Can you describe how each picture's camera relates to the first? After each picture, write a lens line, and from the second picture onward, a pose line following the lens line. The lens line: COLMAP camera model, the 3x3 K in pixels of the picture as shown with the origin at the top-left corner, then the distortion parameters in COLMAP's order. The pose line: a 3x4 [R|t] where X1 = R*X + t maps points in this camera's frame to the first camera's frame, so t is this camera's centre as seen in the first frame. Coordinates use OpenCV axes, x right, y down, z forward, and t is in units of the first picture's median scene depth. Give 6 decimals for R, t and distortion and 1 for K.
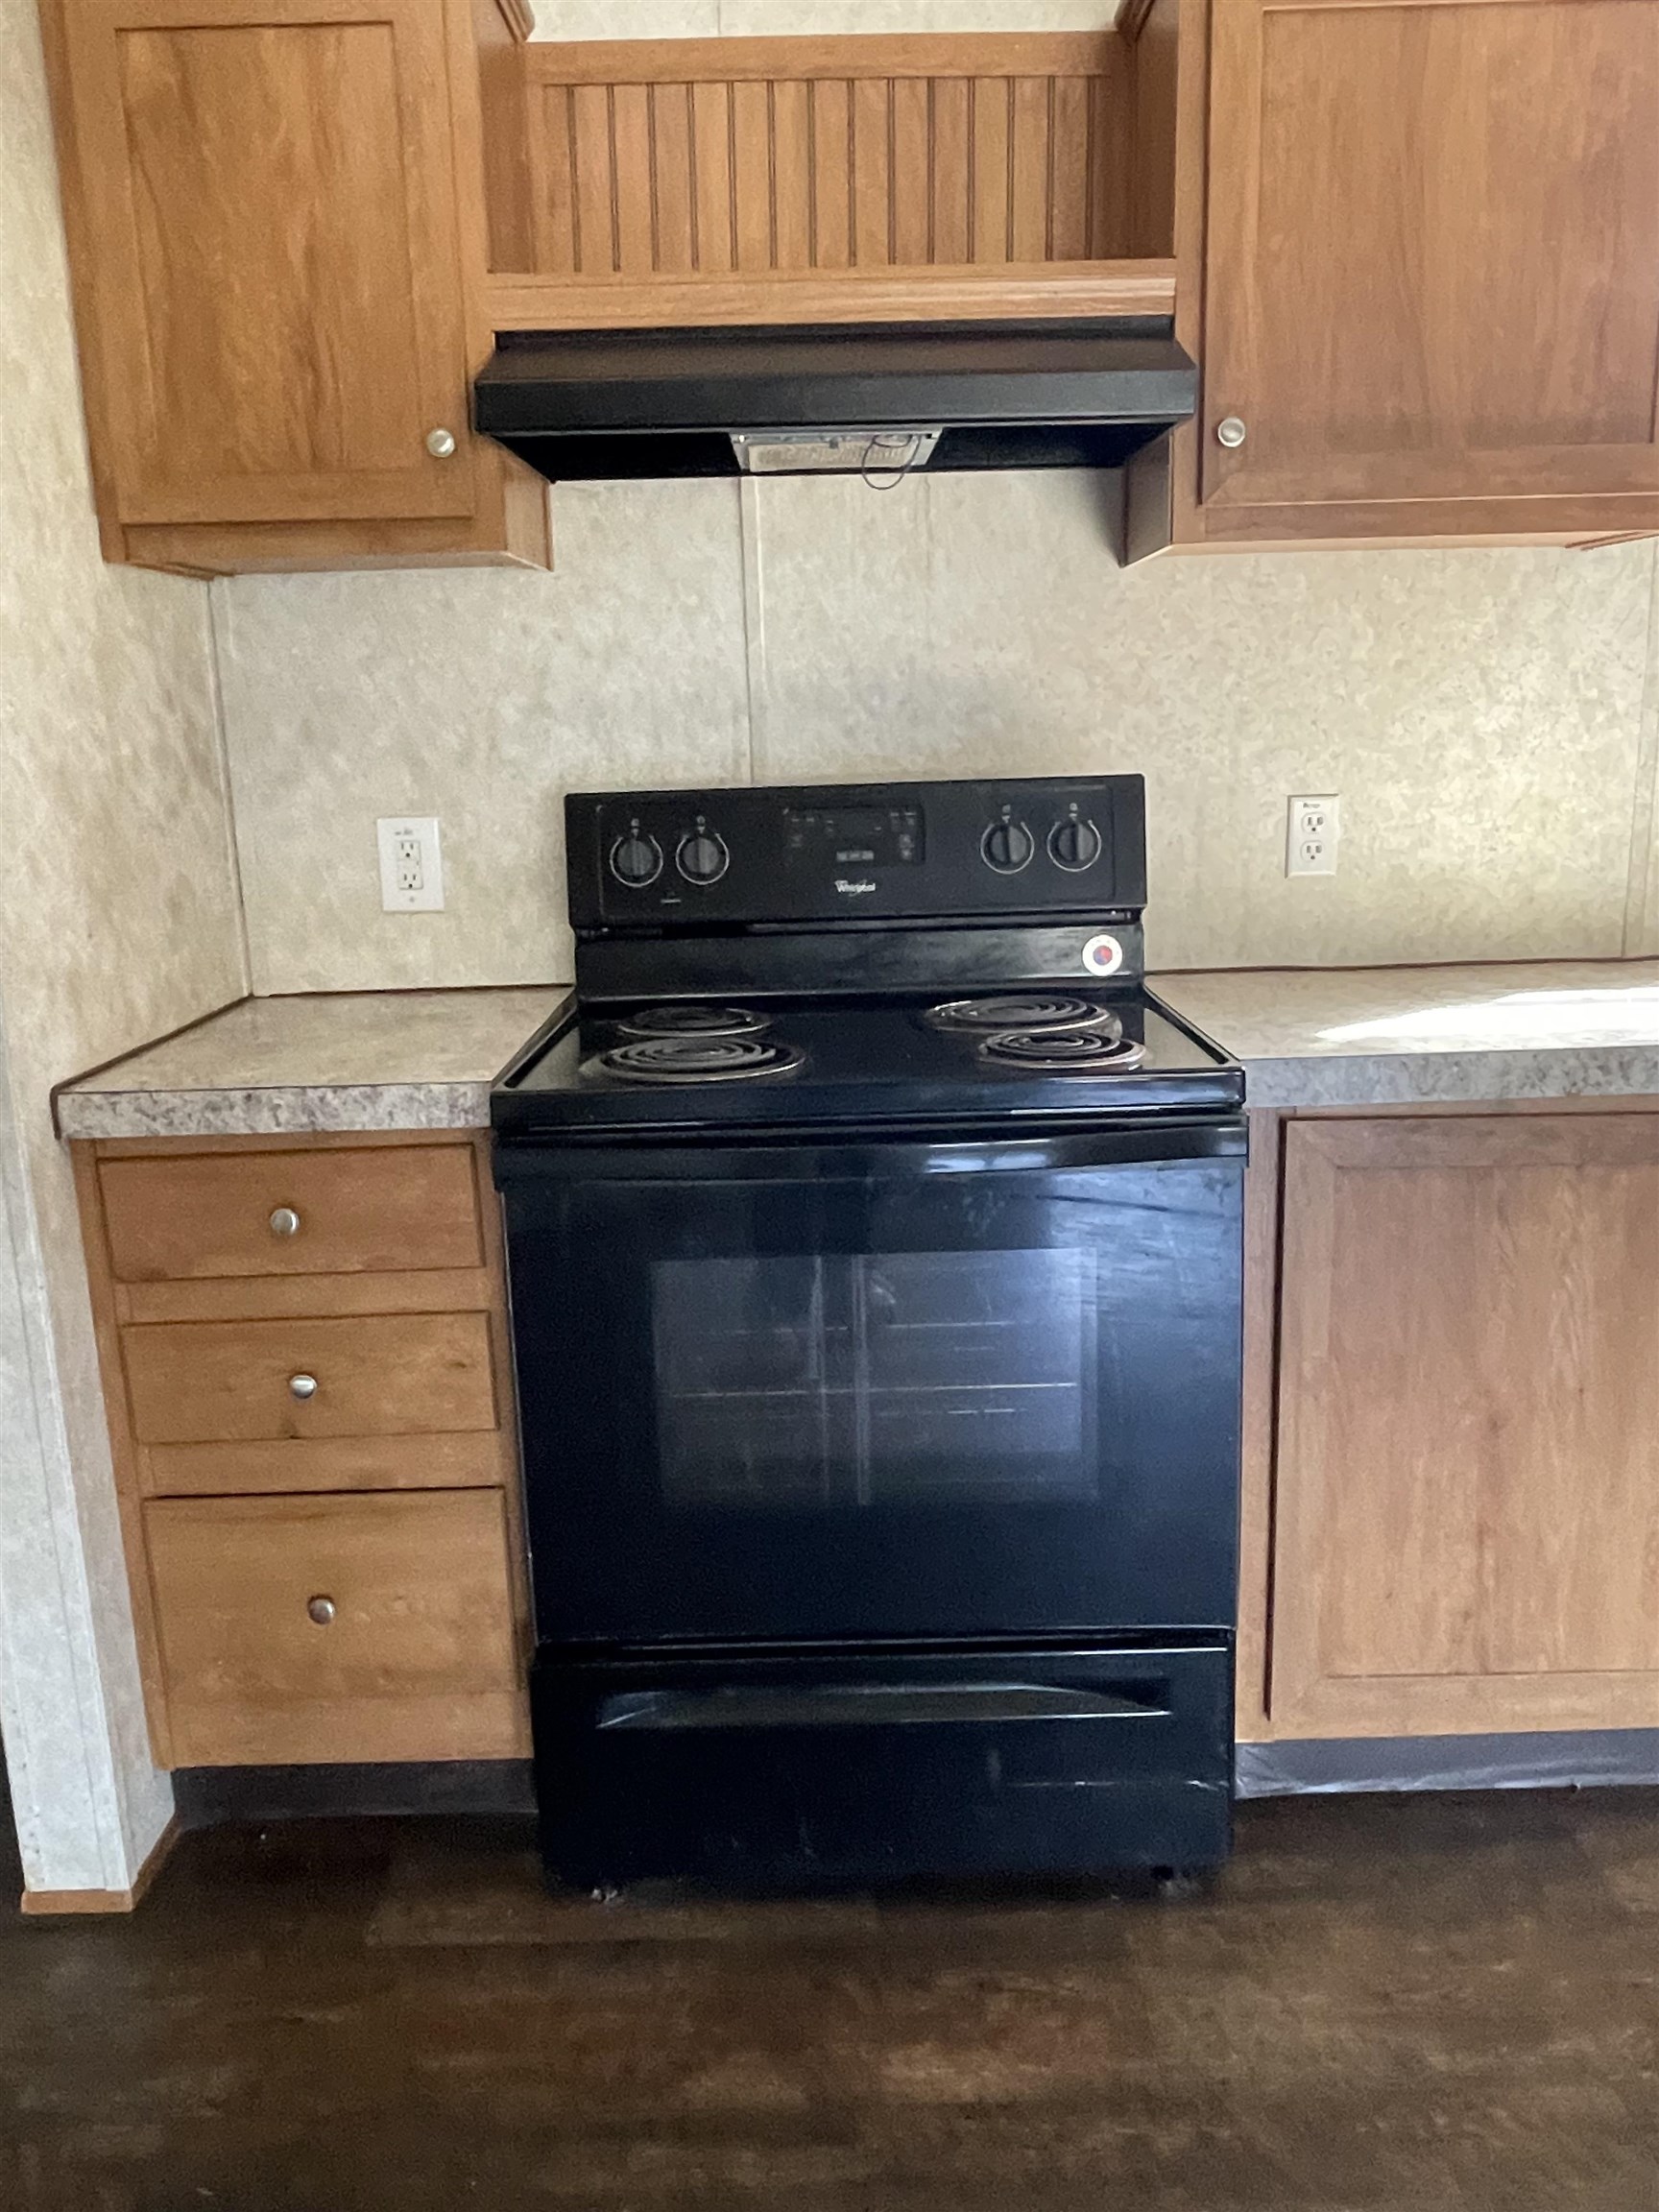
lens RADIAL K [[1697.3, 0, 831.9], [0, 1697.3, 1109.6], [0, 0, 1]] dist [0.009746, -0.010751]
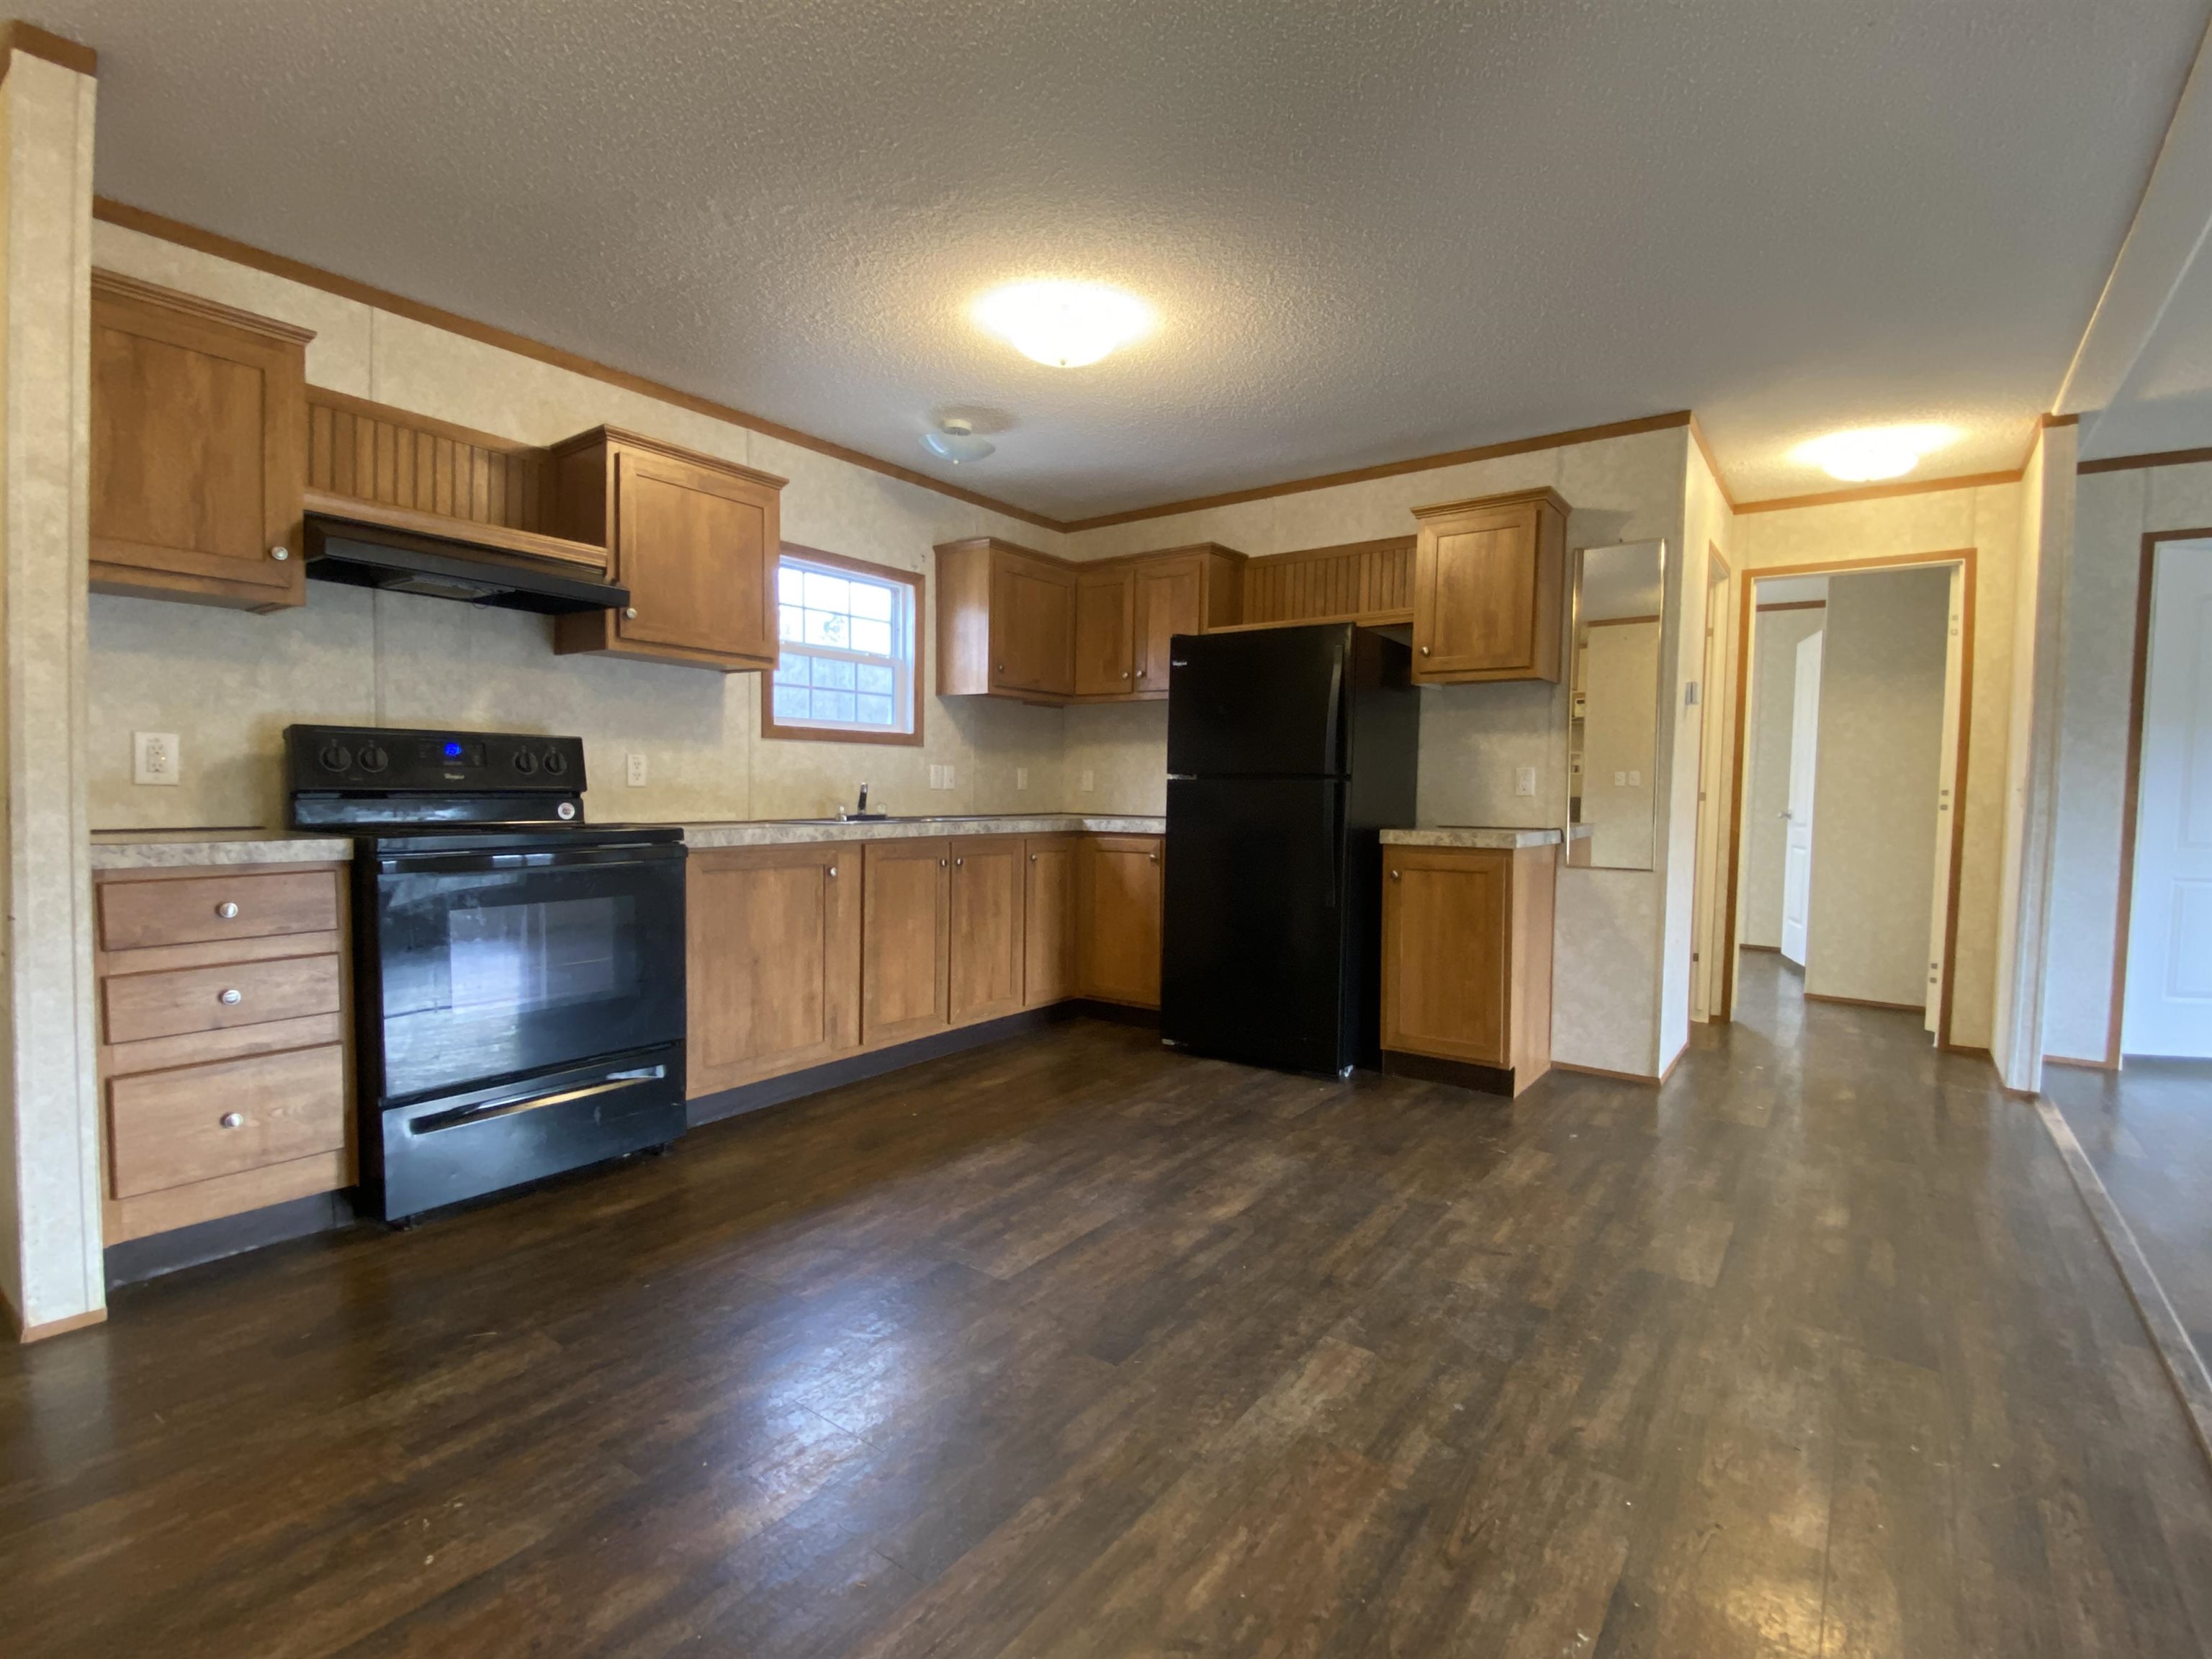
lens RADIAL K [[998.6, 0, 1111.4], [0, 998.6, 835.3], [0, 0, 1]] dist [-0.021050, -0.001754]
pose [[0.581407, 0.002854, 0.813608, -0.604644], [0.147555, 0.983041, -0.108892, 0.238068], [-0.800121, 0.183363, 0.571126, -0.463258]]
